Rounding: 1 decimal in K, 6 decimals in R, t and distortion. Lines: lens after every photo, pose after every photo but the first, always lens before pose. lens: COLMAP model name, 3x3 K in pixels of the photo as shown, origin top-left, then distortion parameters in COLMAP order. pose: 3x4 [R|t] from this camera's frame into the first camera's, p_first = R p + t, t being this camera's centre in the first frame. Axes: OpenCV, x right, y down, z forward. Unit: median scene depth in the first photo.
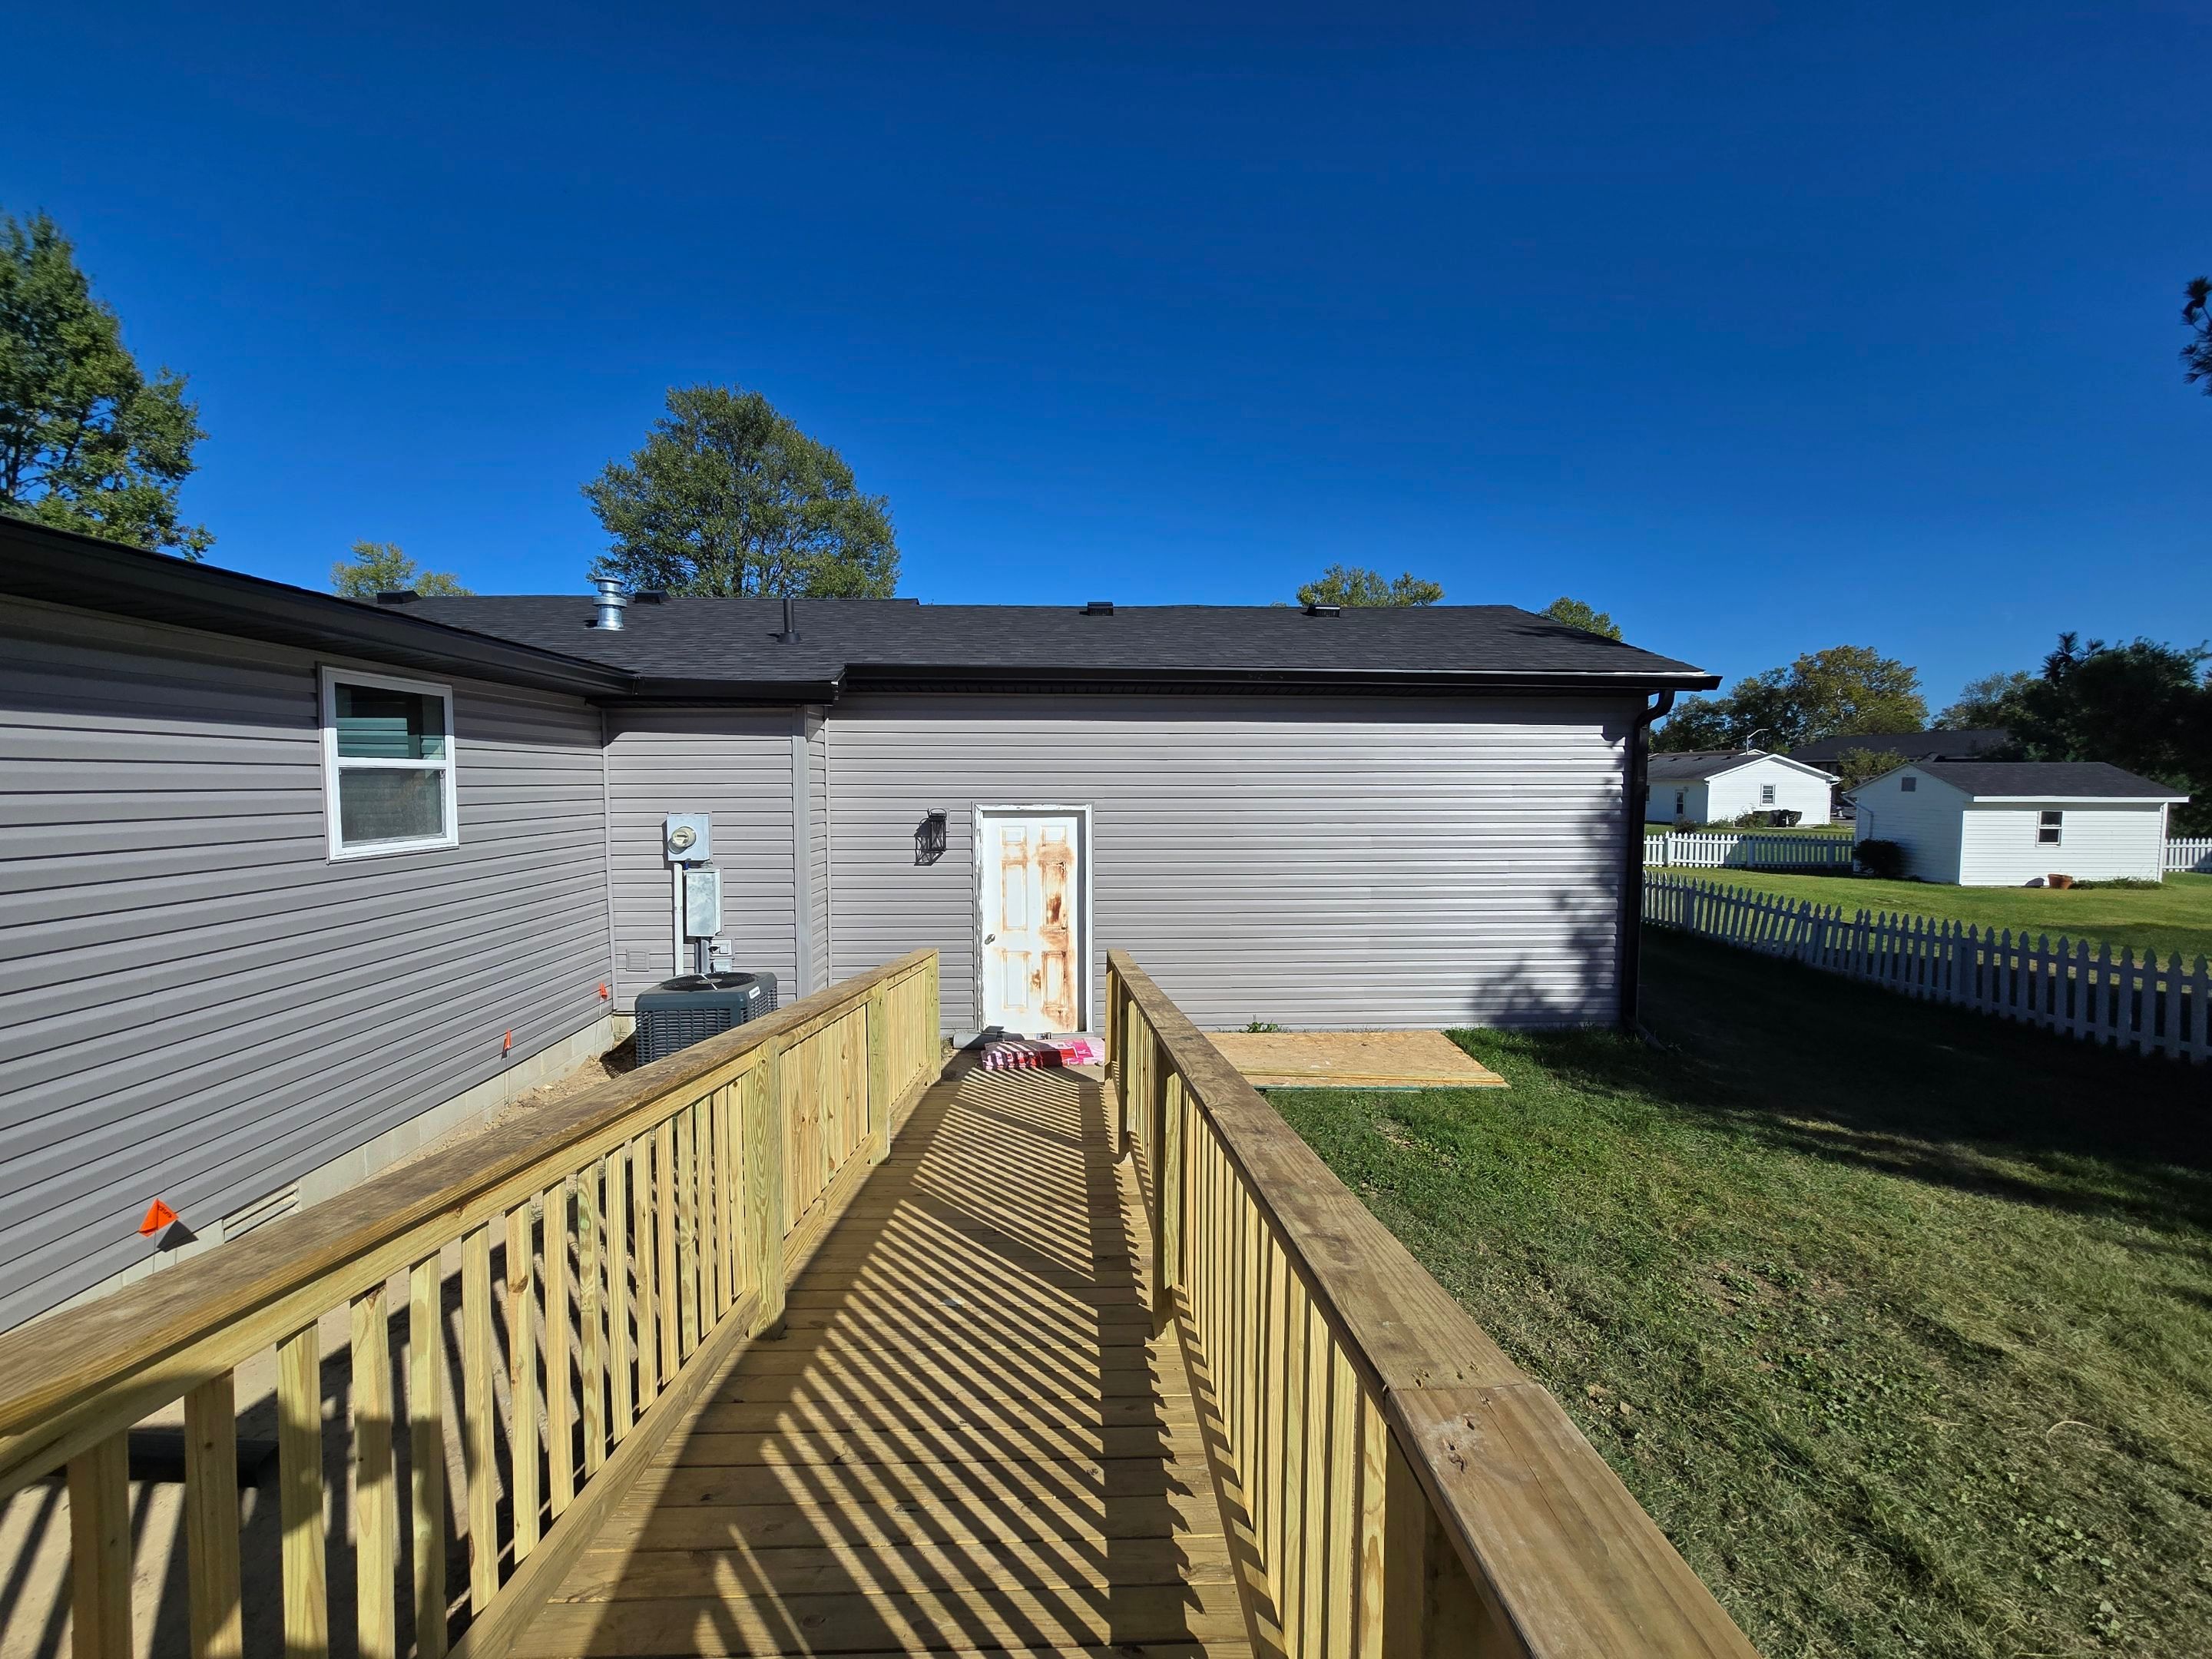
lens RADIAL K [[903.6, 0, 1085.0], [0, 903.6, 831.8], [0, 0, 1]] dist [-0.003373, 0.001074]
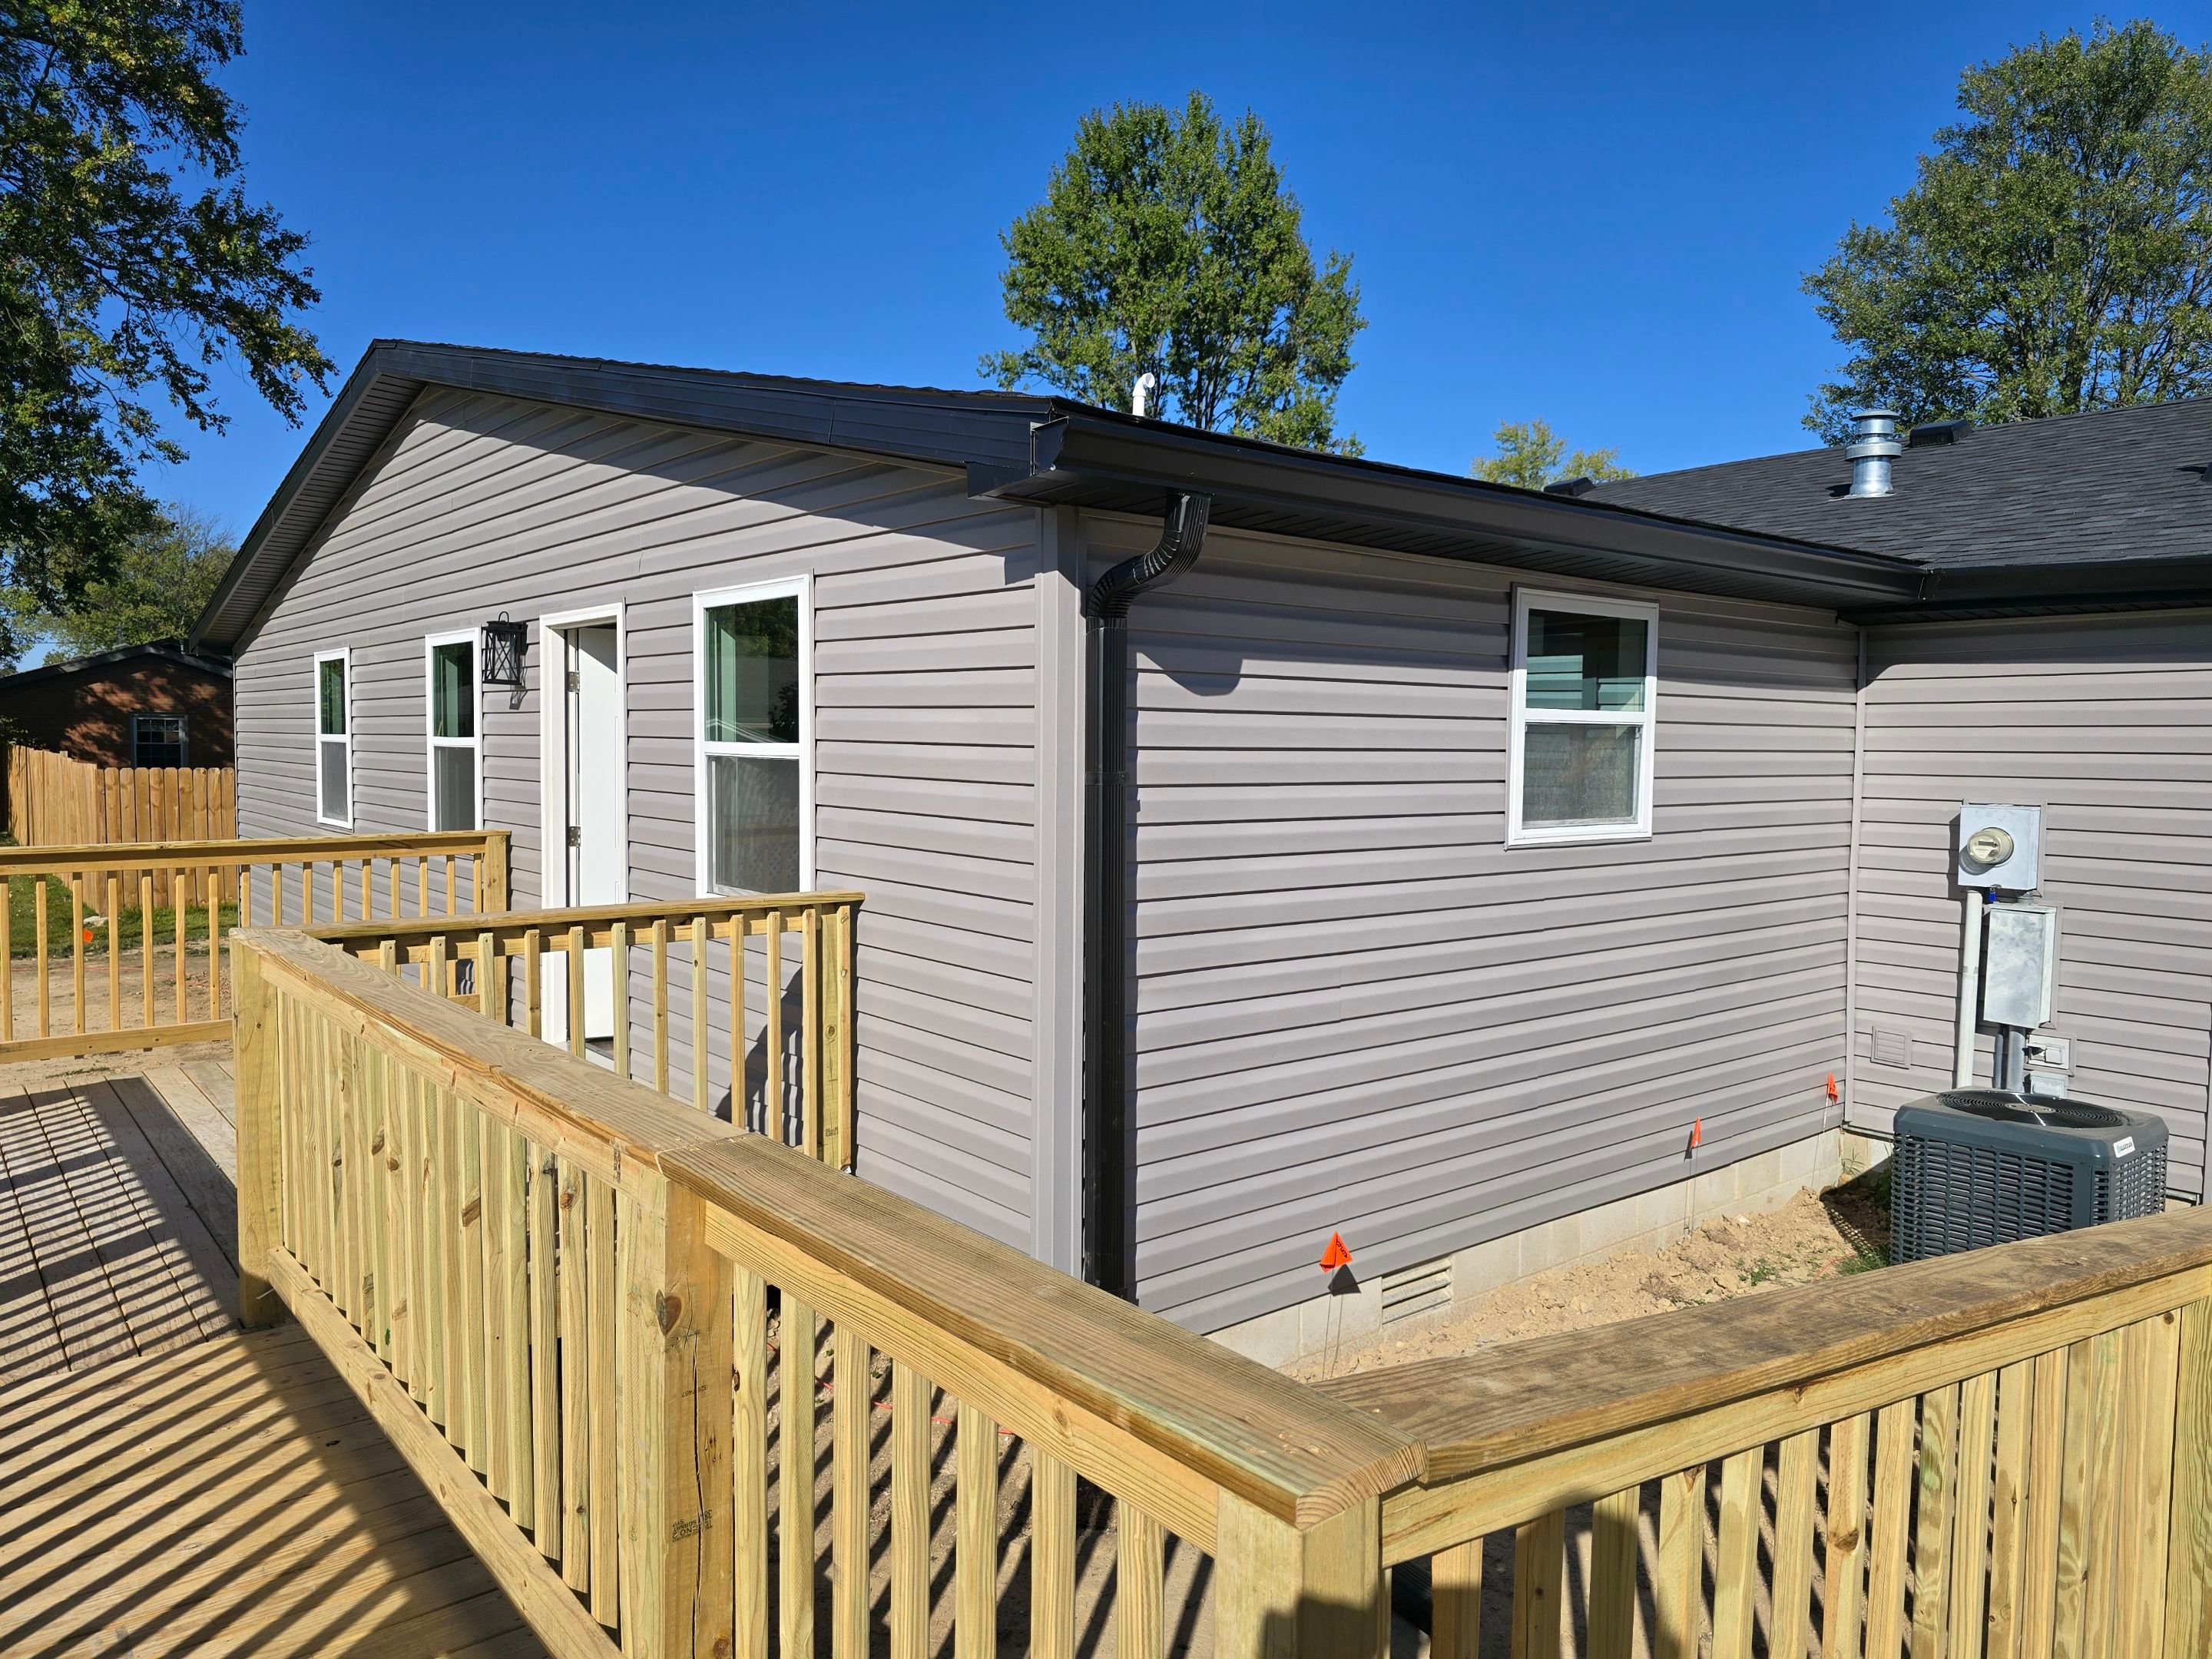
lens RADIAL K [[1481.6, 0, 1115.5], [0, 1481.6, 819.6], [0, 0, 1]] dist [0.059297, -0.053830]
pose [[0.609831, 0.051762, -0.790839, -0.031846], [-0.058979, 0.998062, 0.019845, 0.002961], [0.790334, 0.034541, 0.611702, -0.013569]]
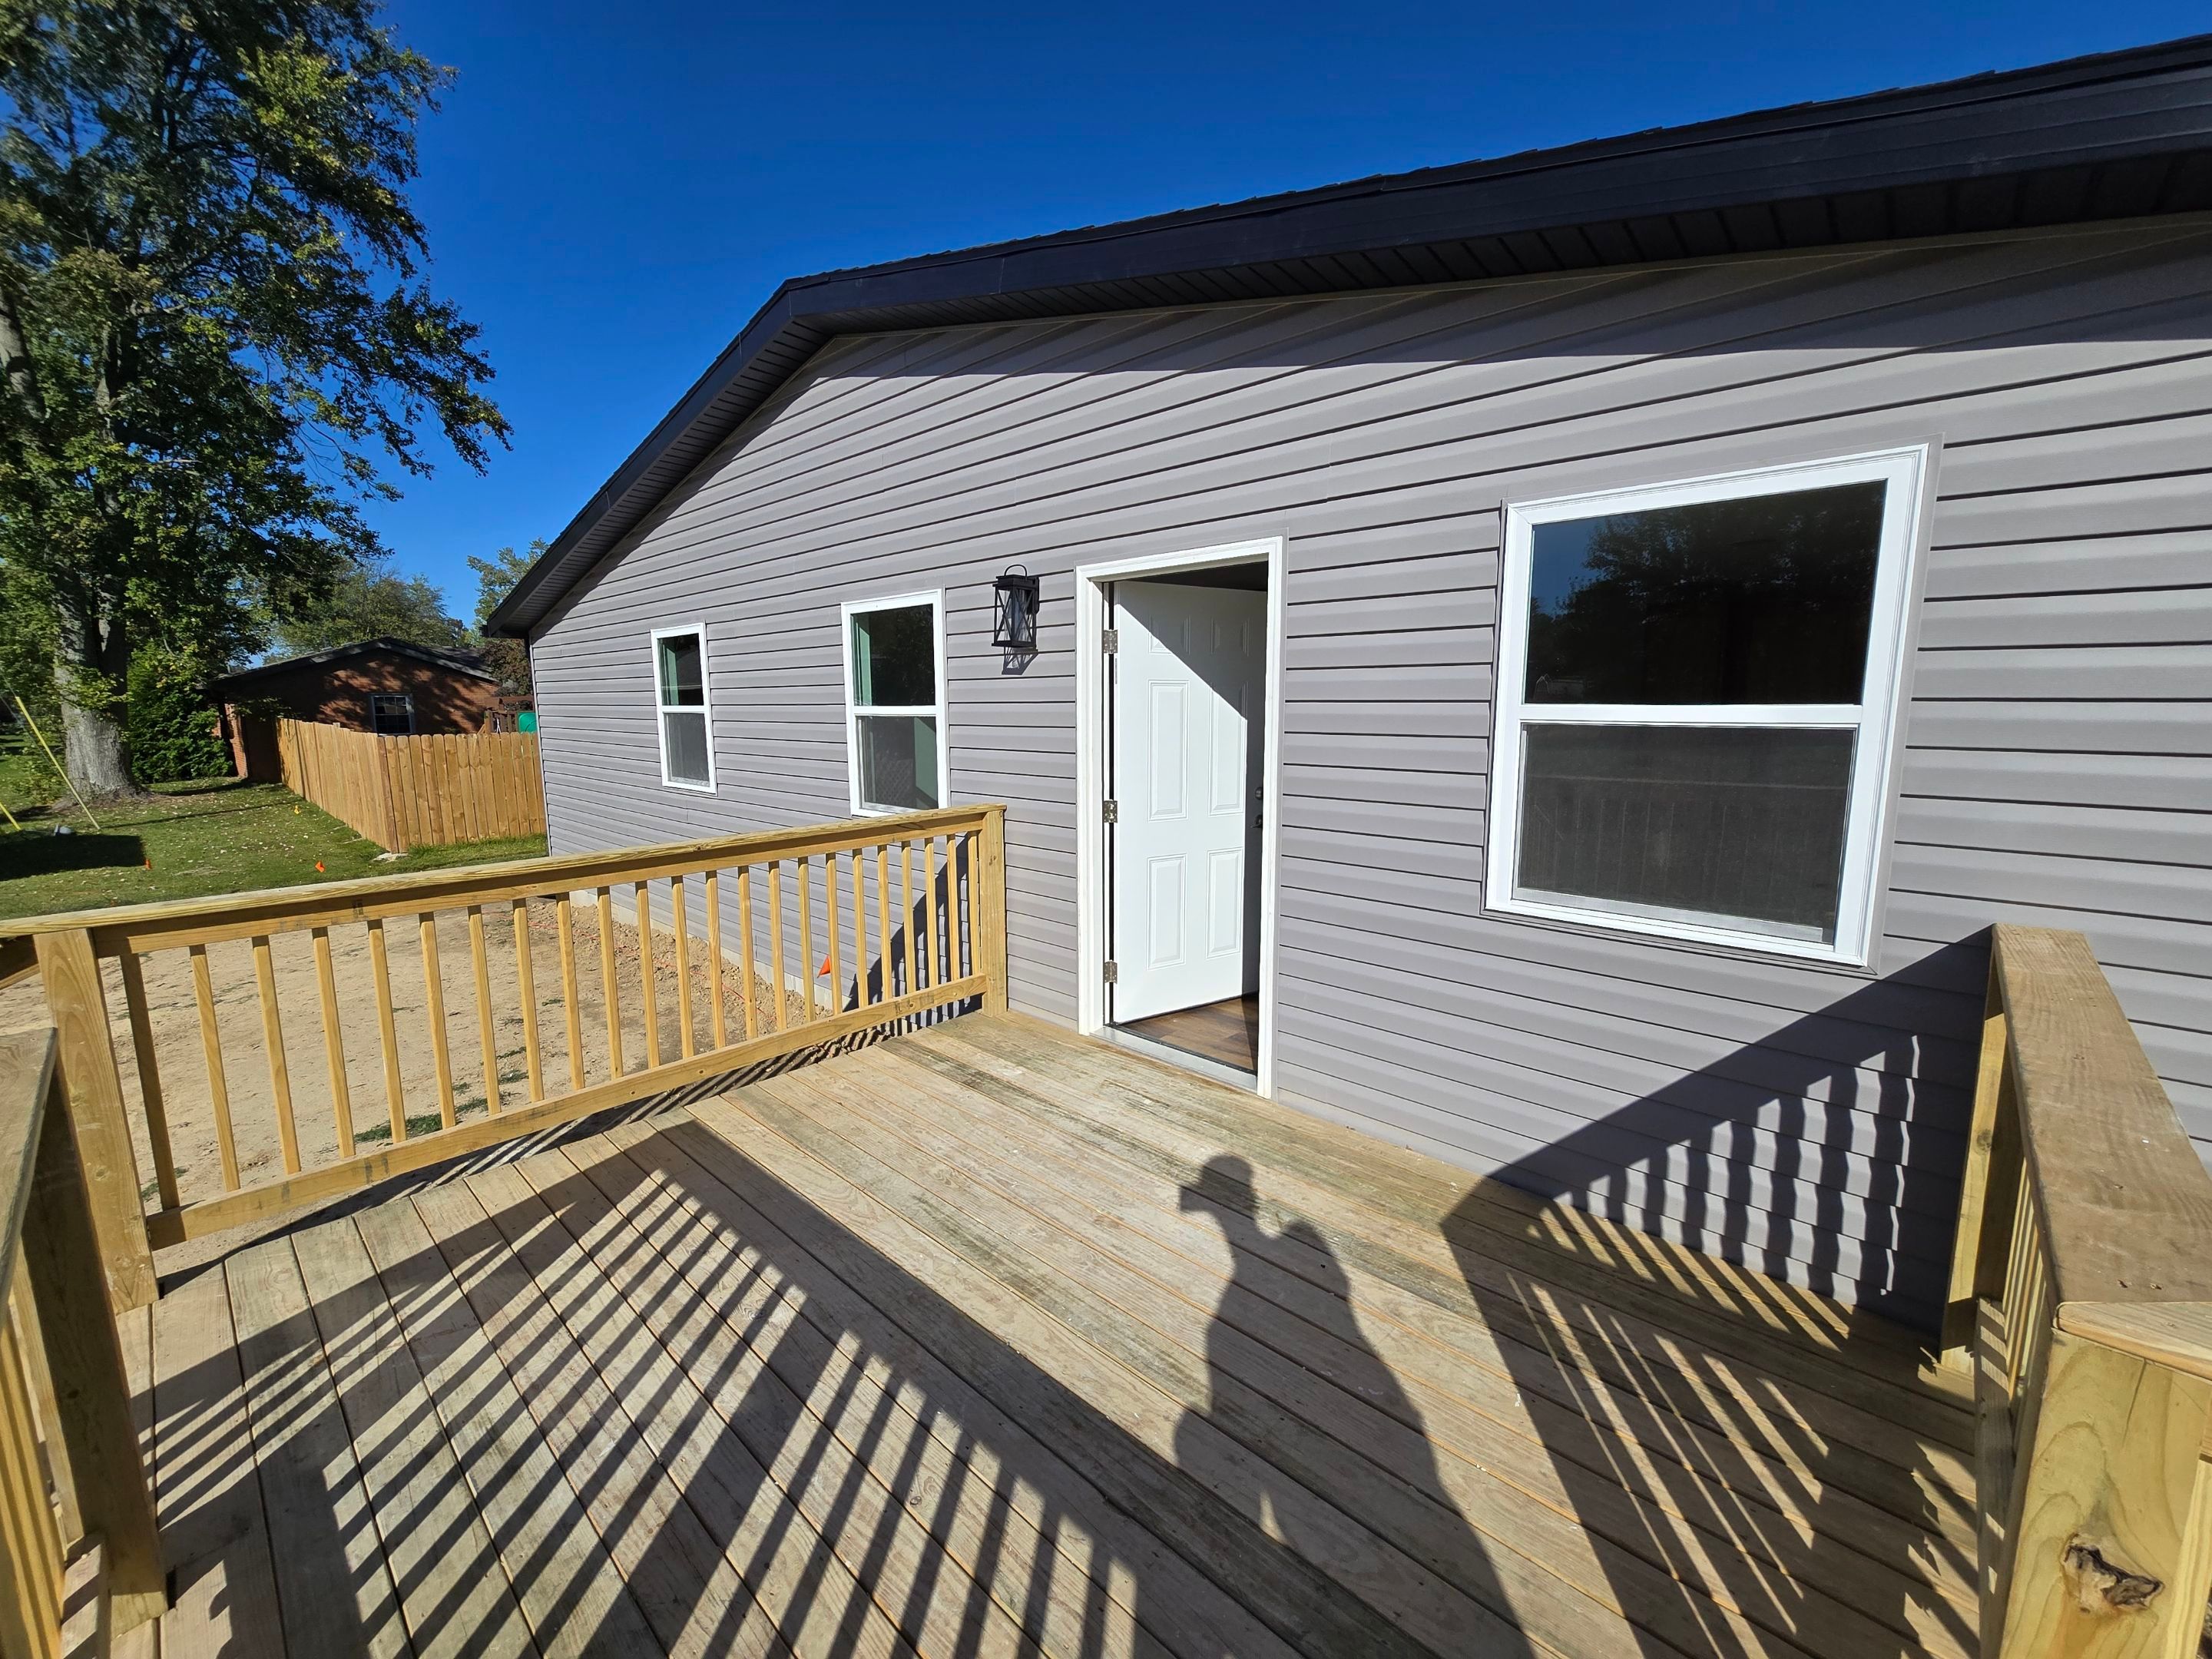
lens RADIAL K [[903.6, 0, 1090.8], [0, 903.6, 825.5], [0, 0, 1]] dist [-0.003373, 0.001074]
pose [[0.700154, 0.097286, -0.707333, -0.653981], [-0.035381, 0.994184, 0.101717, 0.007911], [0.713115, -0.046191, 0.699524, -0.087816]]
